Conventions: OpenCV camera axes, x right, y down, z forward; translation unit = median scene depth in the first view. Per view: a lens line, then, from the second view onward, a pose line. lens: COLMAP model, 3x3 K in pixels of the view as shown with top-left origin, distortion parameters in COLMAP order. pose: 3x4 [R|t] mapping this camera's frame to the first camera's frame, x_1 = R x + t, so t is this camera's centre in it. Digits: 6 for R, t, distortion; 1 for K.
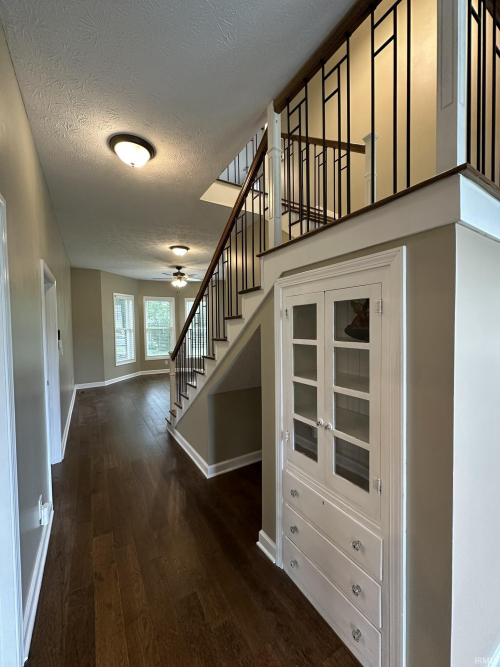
lens RADIAL K [[266.5, 0, 251.2], [0, 266.5, 333.5], [0, 0, 1]] dist [-0.000307, -0.000137]
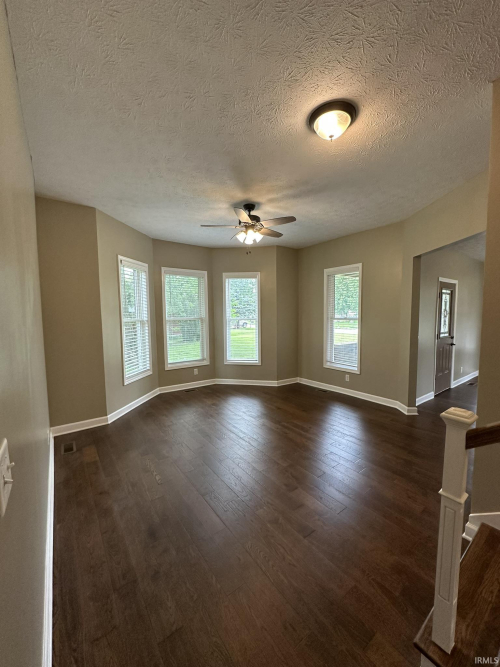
lens RADIAL K [[266.5, 0, 251.2], [0, 266.5, 333.5], [0, 0, 1]] dist [-0.000307, -0.000137]
pose [[0.996275, -0.000136, 0.086234, -0.263517], [-0.003028, 0.999327, 0.036560, -0.009556], [-0.086181, -0.036685, 0.995604, 0.379583]]
